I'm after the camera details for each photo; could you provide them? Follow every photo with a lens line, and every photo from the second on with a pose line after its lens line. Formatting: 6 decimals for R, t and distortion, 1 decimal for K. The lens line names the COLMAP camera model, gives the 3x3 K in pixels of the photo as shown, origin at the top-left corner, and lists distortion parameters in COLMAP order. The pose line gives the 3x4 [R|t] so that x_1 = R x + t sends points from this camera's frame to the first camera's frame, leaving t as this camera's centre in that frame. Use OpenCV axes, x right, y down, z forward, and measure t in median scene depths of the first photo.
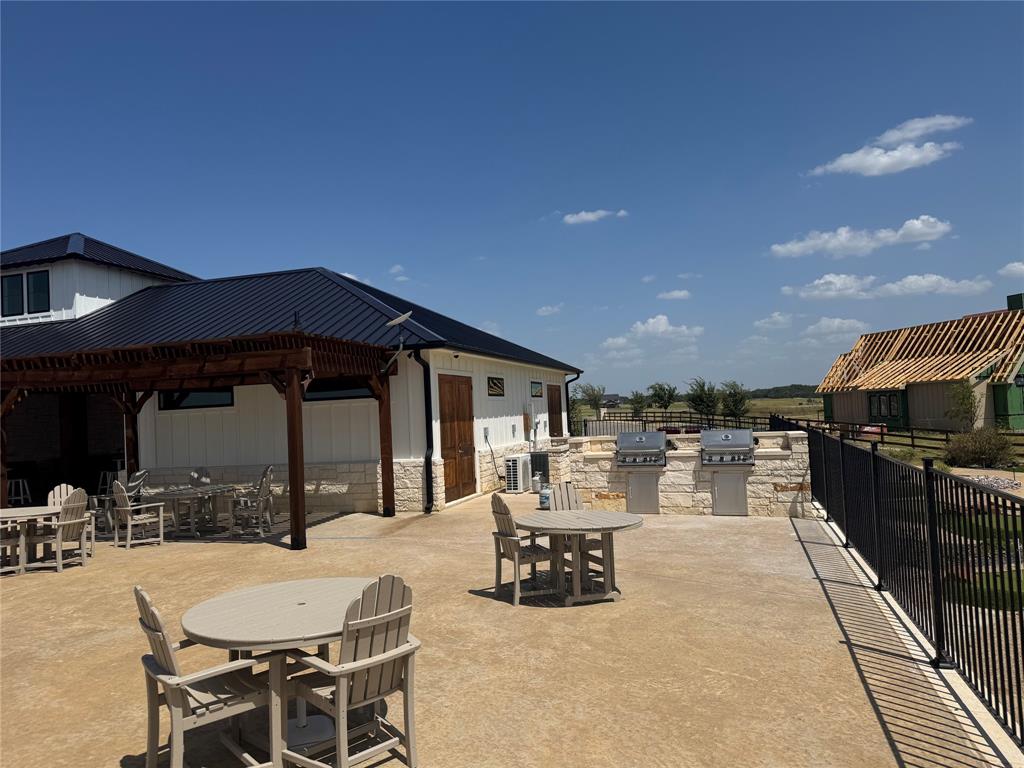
lens RADIAL K [[722.9, 0, 512.0], [0, 722.9, 384.0], [0, 0, 1]] dist [0.103729, -0.149129]
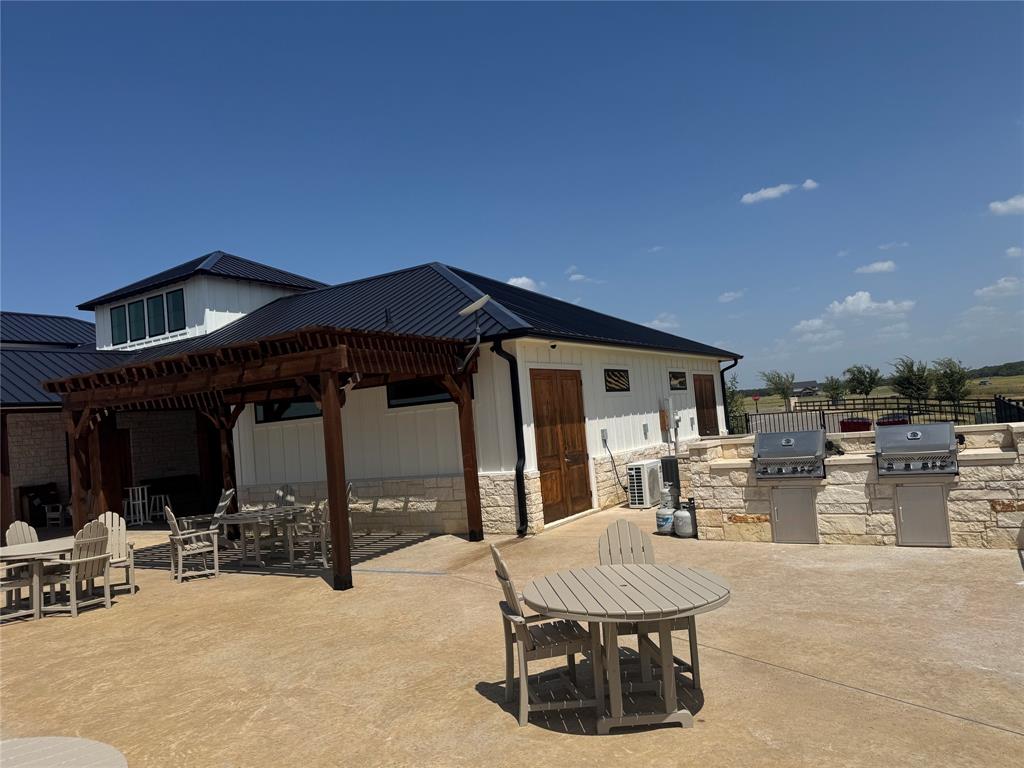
lens RADIAL K [[722.9, 0, 512.0], [0, 722.9, 384.0], [0, 0, 1]] dist [0.103729, -0.149129]
pose [[0.968344, -0.050123, -0.244537, 0.082908], [0.051247, 0.998684, -0.001767, 0.004103], [0.244304, -0.010821, 0.969638, 0.189490]]
